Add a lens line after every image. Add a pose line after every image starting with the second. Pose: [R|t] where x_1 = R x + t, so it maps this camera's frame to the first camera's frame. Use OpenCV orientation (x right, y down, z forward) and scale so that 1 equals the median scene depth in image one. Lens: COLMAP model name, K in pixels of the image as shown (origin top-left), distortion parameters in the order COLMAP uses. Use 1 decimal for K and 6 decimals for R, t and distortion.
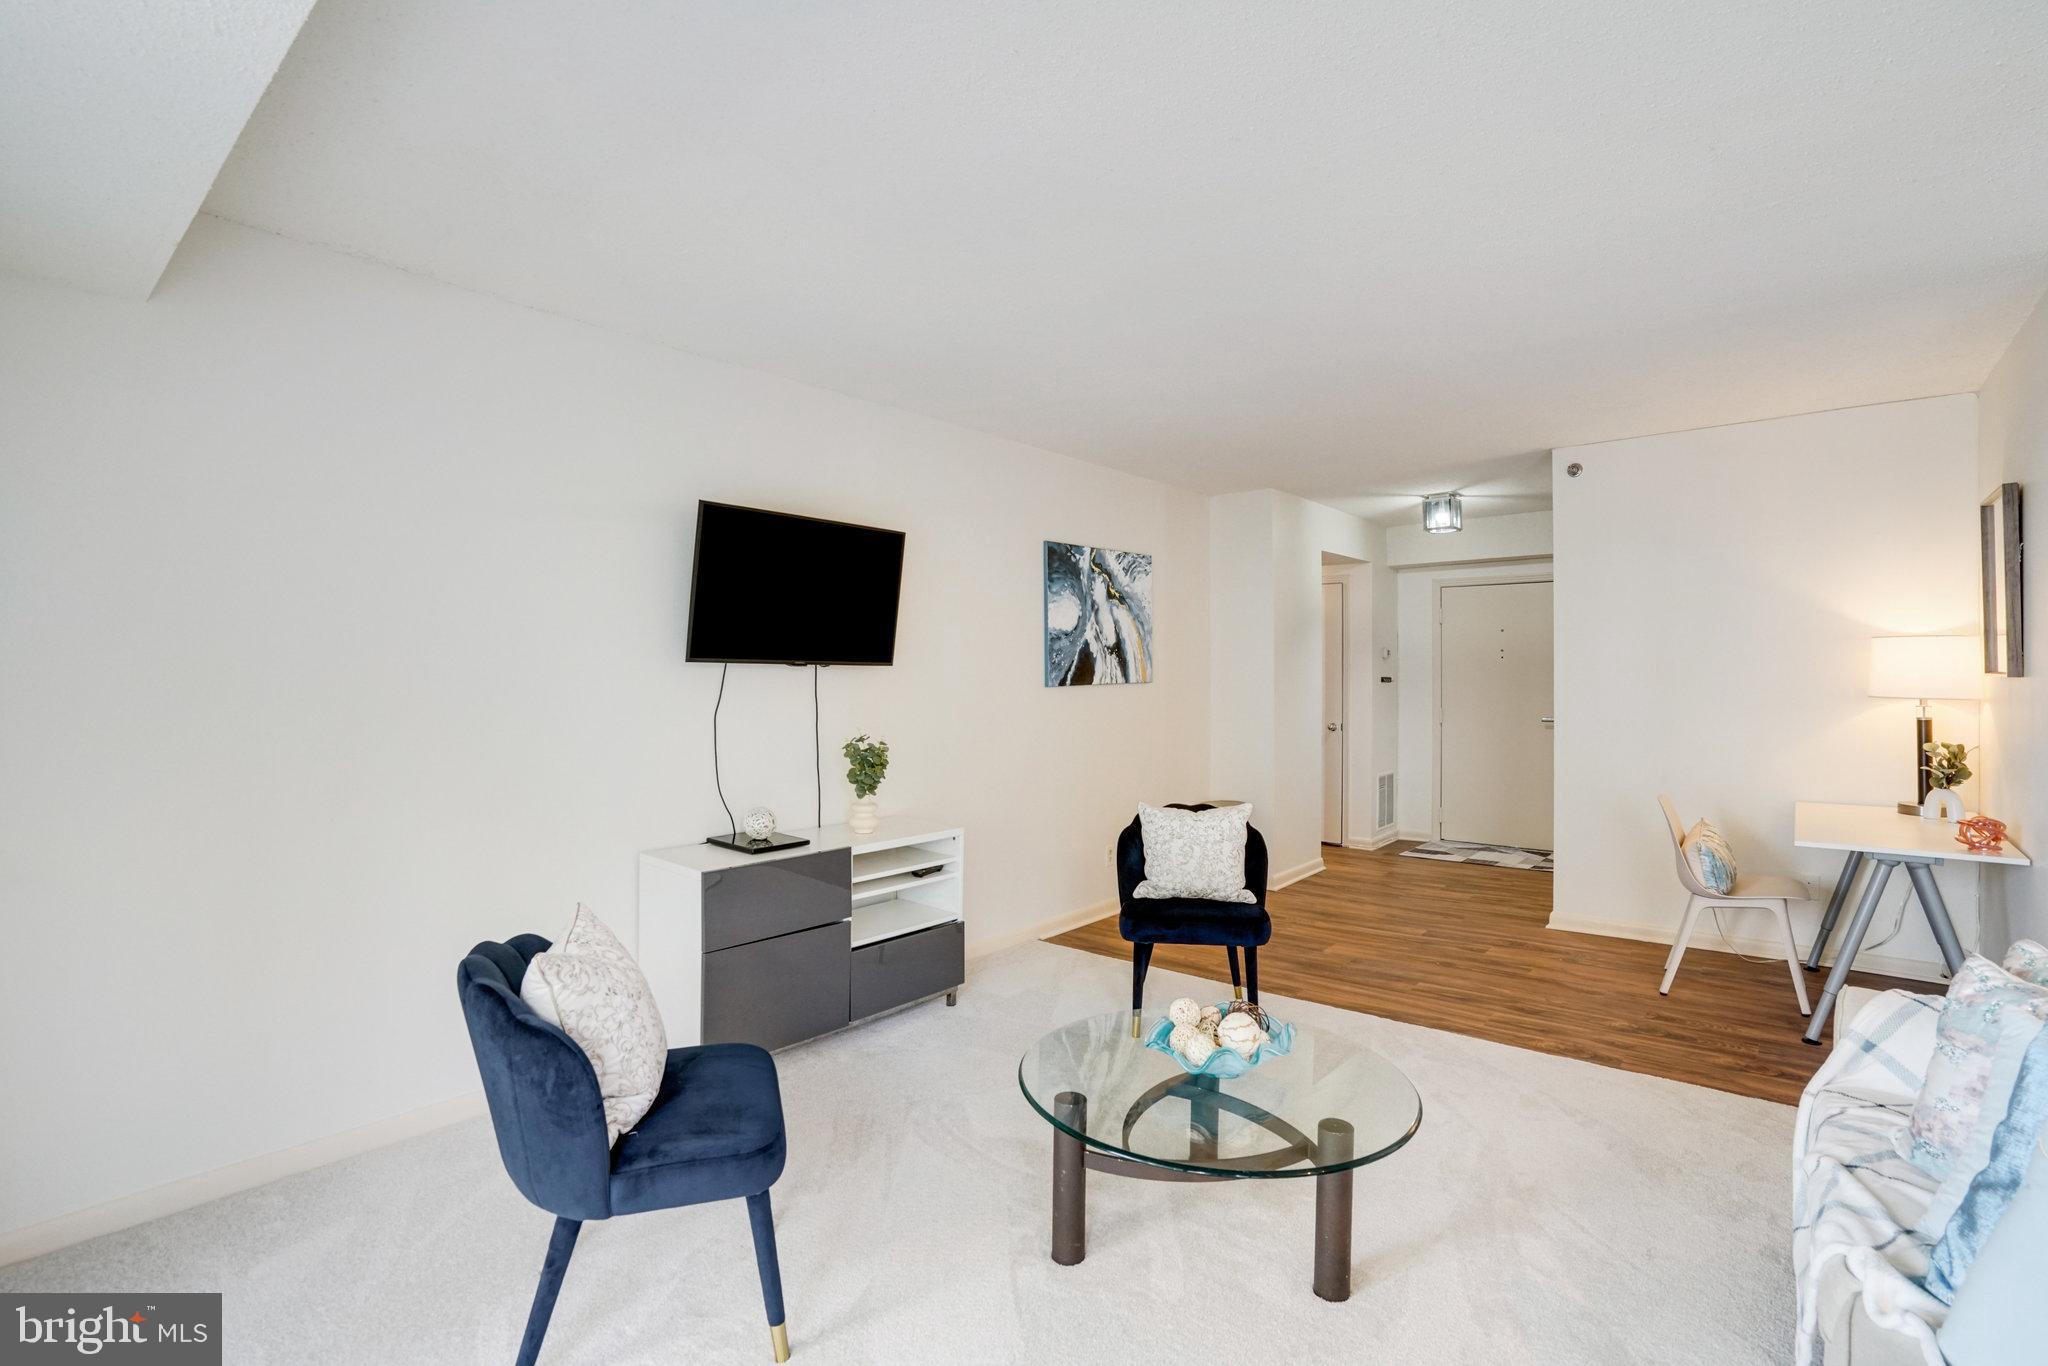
lens RADIAL K [[960.3, 0, 1011.1], [0, 960.3, 652.4], [0, 0, 1]] dist [-0.046563, 0.016138]
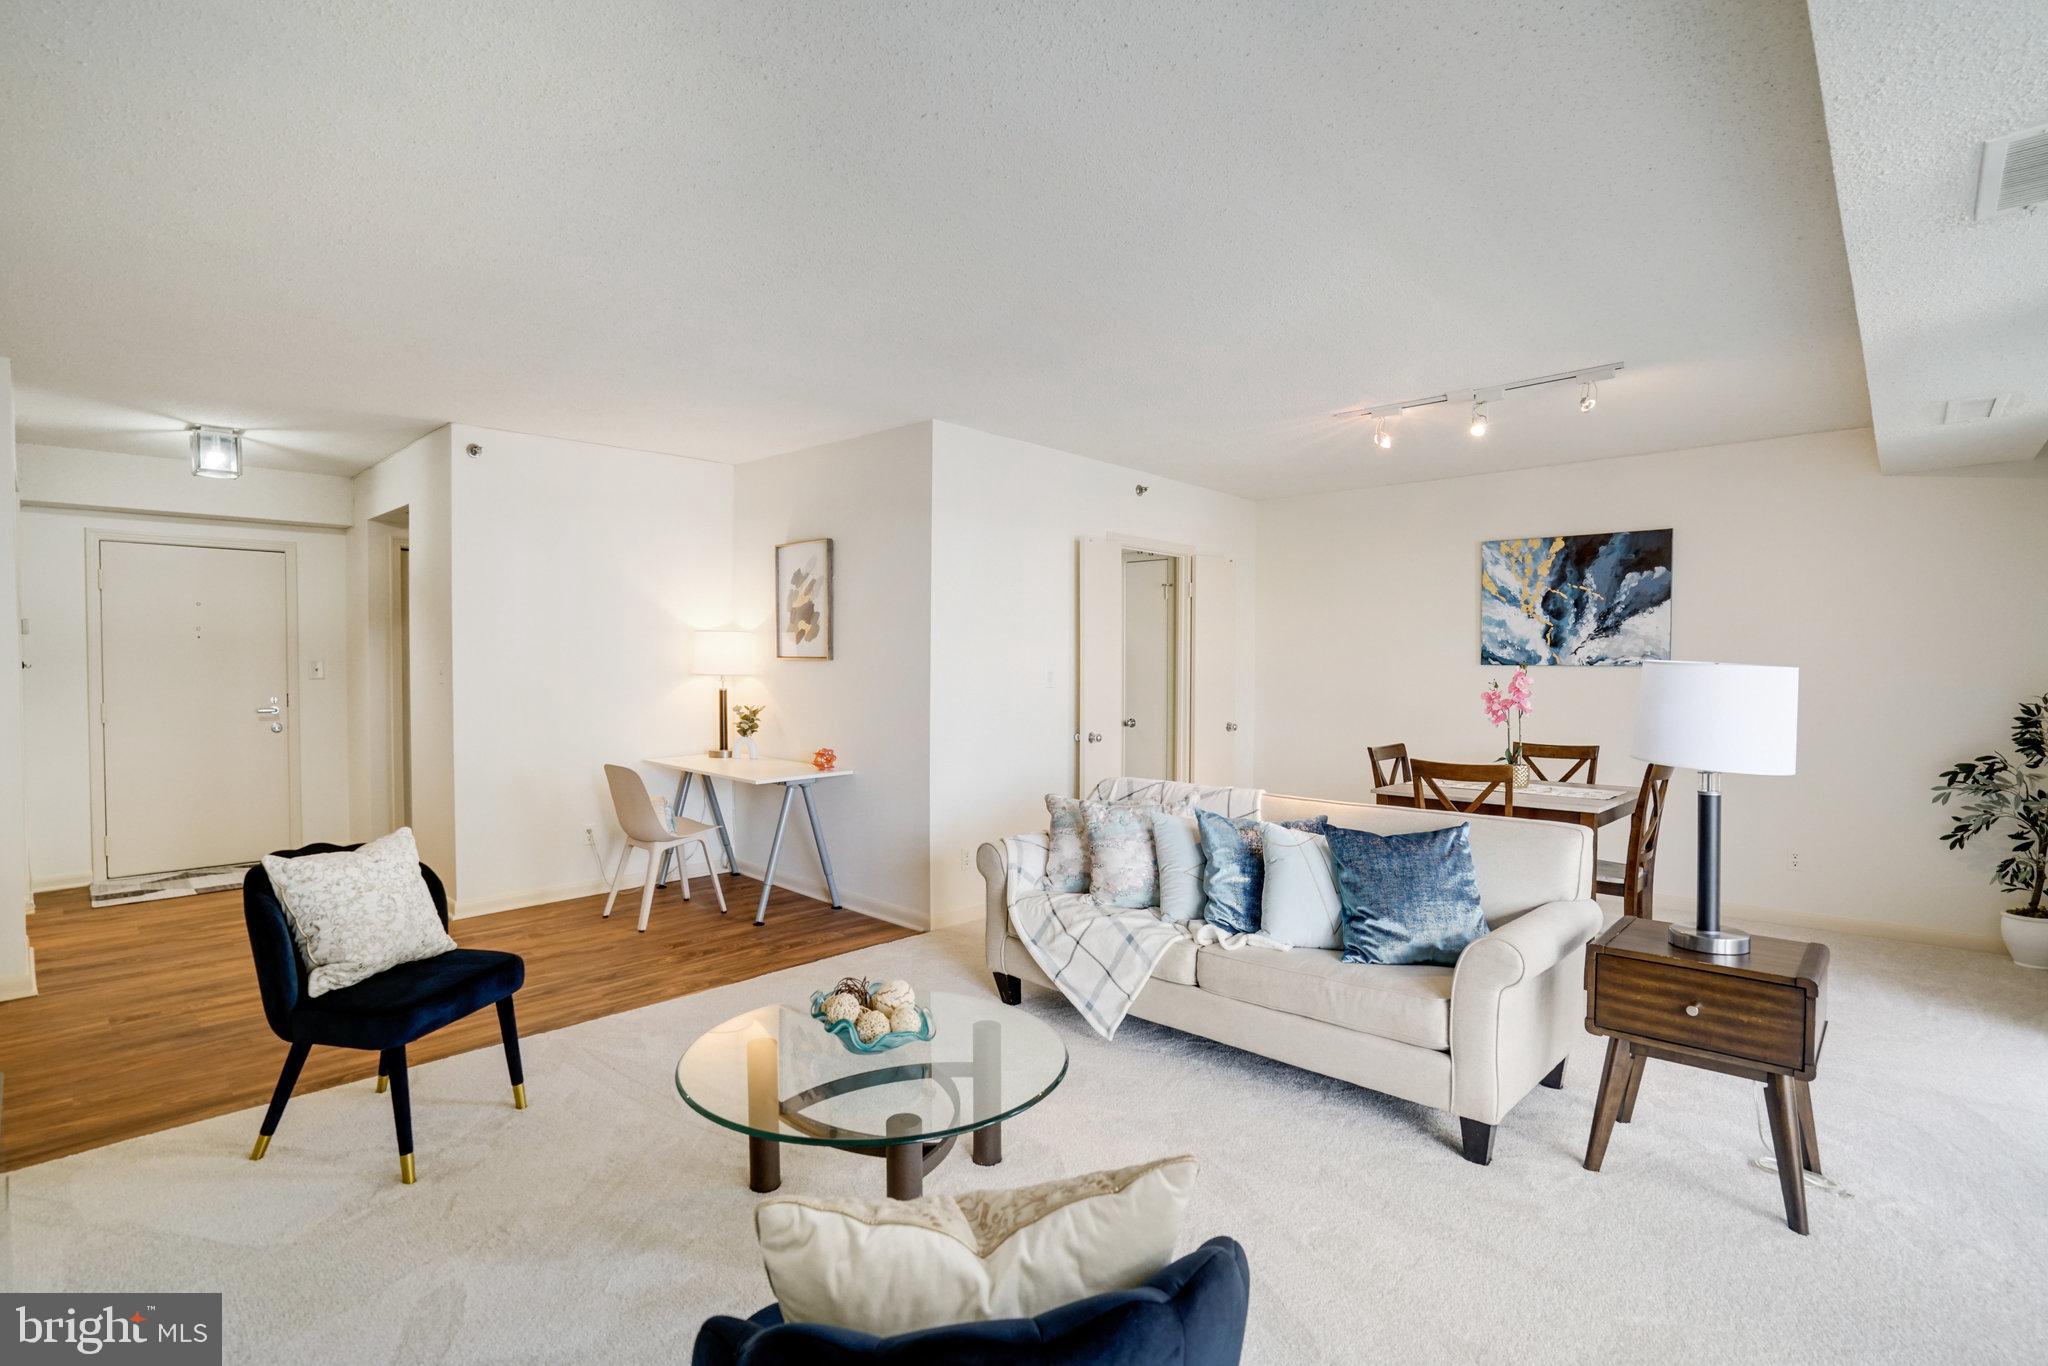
lens RADIAL K [[960.3, 0, 1024.6], [0, 960.3, 686.8], [0, 0, 1]] dist [-0.046563, 0.016138]
pose [[0.069072, -0.027660, 0.997228, -0.457420], [-0.022780, 0.999311, 0.029296, 0.014861], [-0.997352, -0.024741, 0.068394, 0.466817]]
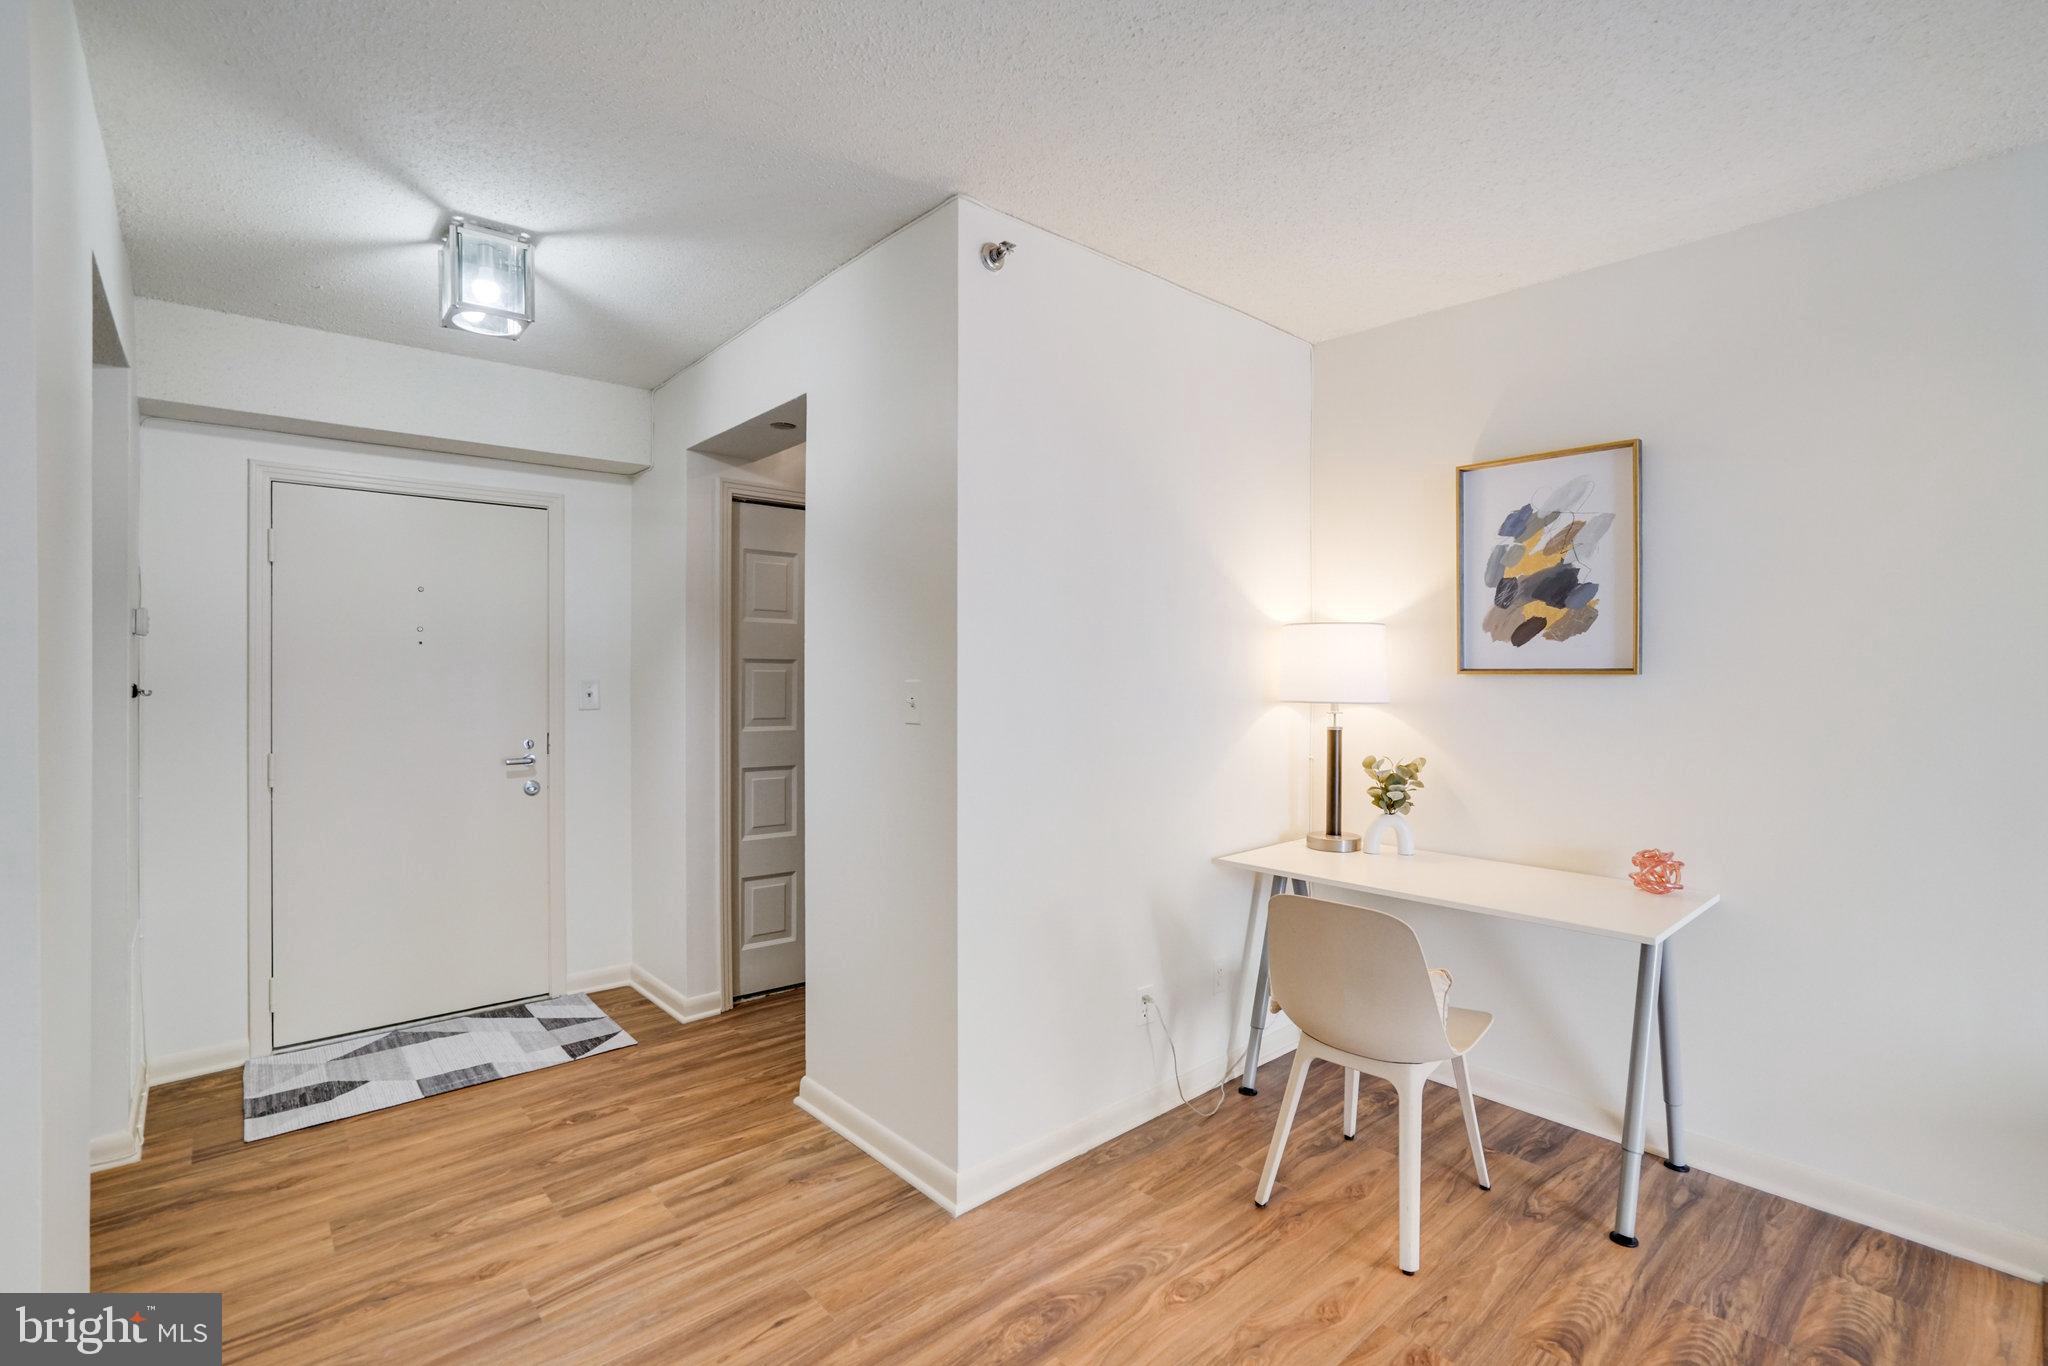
lens RADIAL K [[914.4, 0, 1040.0], [0, 914.4, 679.3], [0, 0, 1]] dist [-0.018099, 0.000605]
pose [[0.141874, -0.000062, 0.989885, 0.182759], [-0.016973, 0.999853, 0.002495, 0.032943], [-0.989739, -0.017155, 0.141852, 1.196655]]
